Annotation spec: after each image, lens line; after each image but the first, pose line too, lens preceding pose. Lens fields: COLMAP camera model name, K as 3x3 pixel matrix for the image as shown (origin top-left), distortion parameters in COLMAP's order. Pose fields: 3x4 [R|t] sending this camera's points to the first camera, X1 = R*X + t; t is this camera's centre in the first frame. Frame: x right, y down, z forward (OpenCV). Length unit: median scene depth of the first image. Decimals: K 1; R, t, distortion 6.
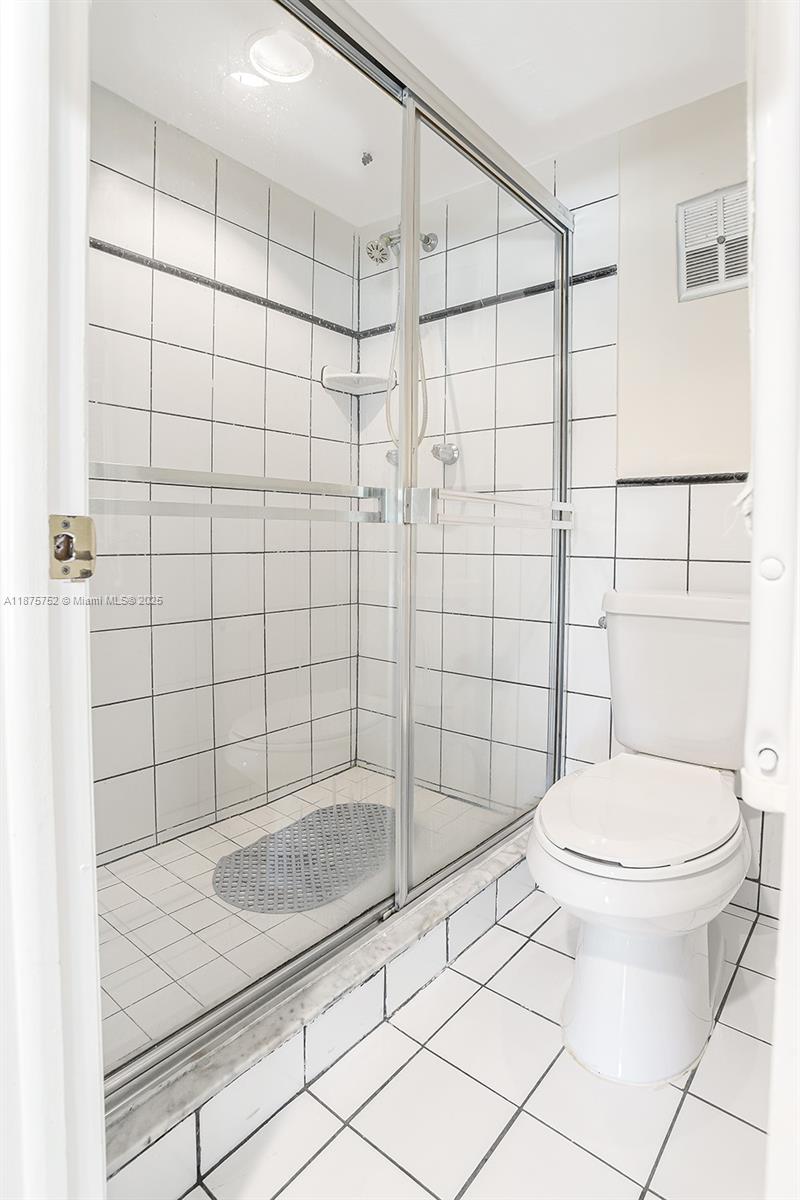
lens RADIAL K [[613.2, 0, 400.0], [0, 613.2, 600.0], [0, 0, 1]] dist [-0.043196, 0.000479]
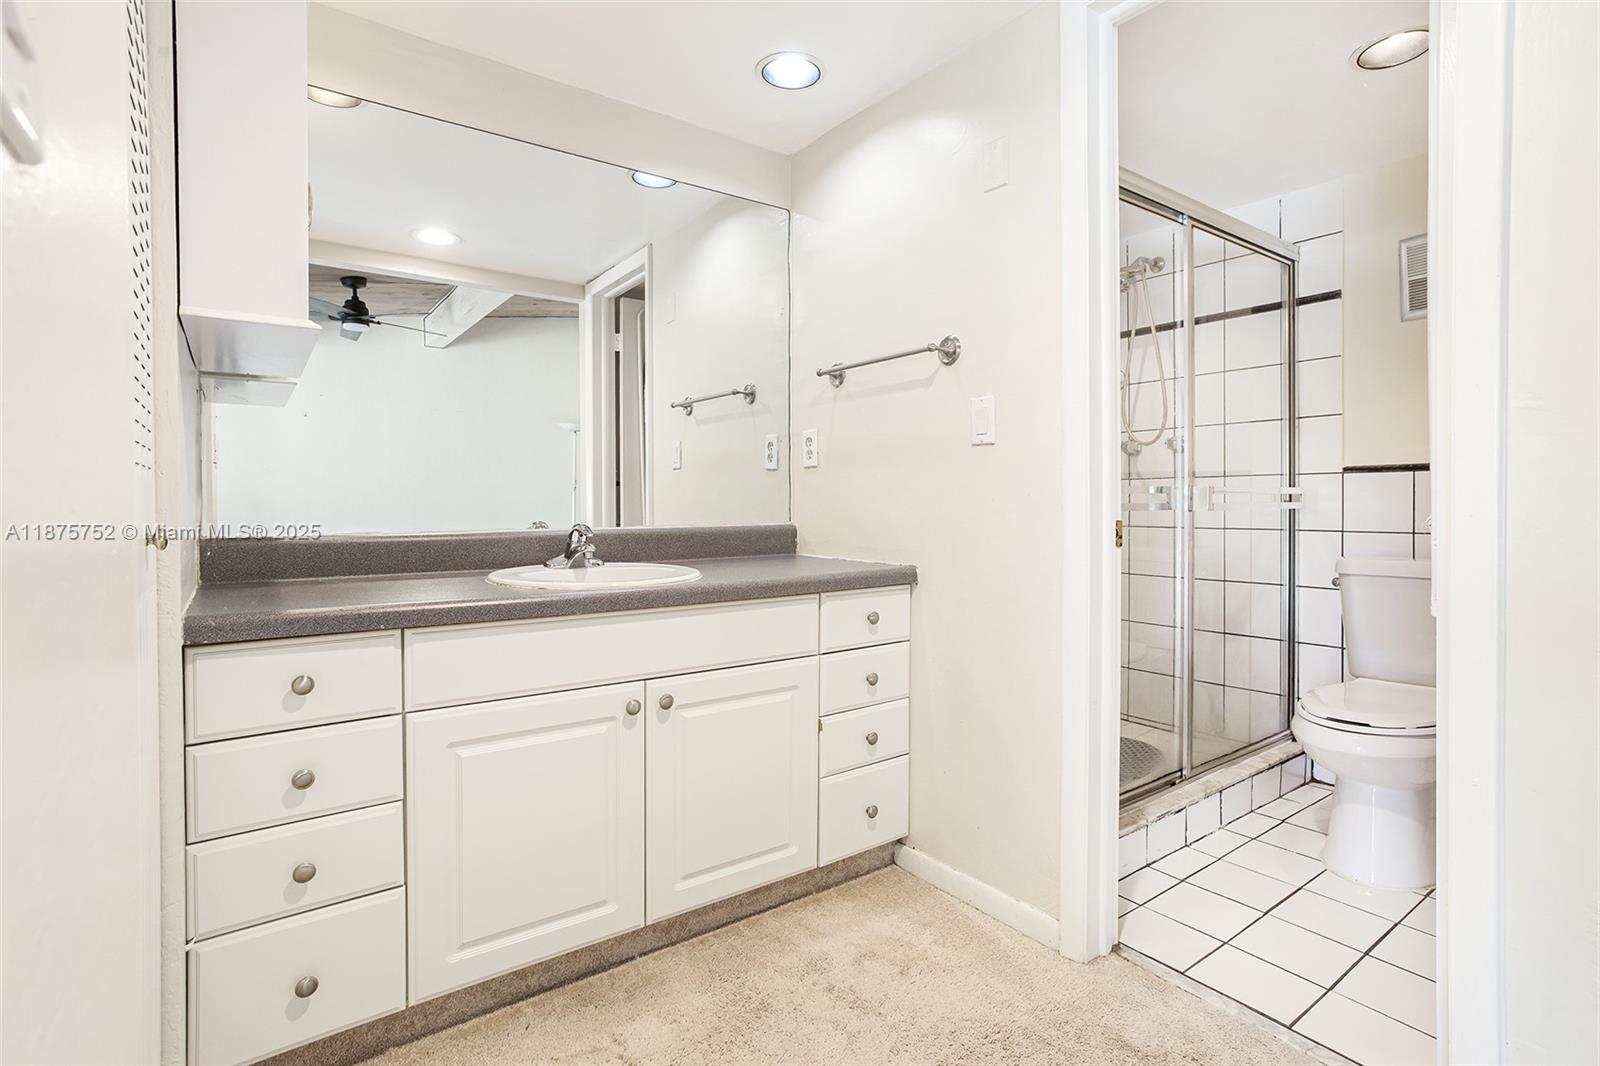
lens RADIAL K [[775.5, 0, 800.0], [0, 775.5, 533.0], [0, 0, 1]] dist [0.001560, 0.000267]
pose [[0.973615, 0.001244, -0.228192, -0.339124], [-0.013510, 0.998545, -0.052197, 0.028051], [0.227795, 0.053902, 0.972216, -0.730983]]
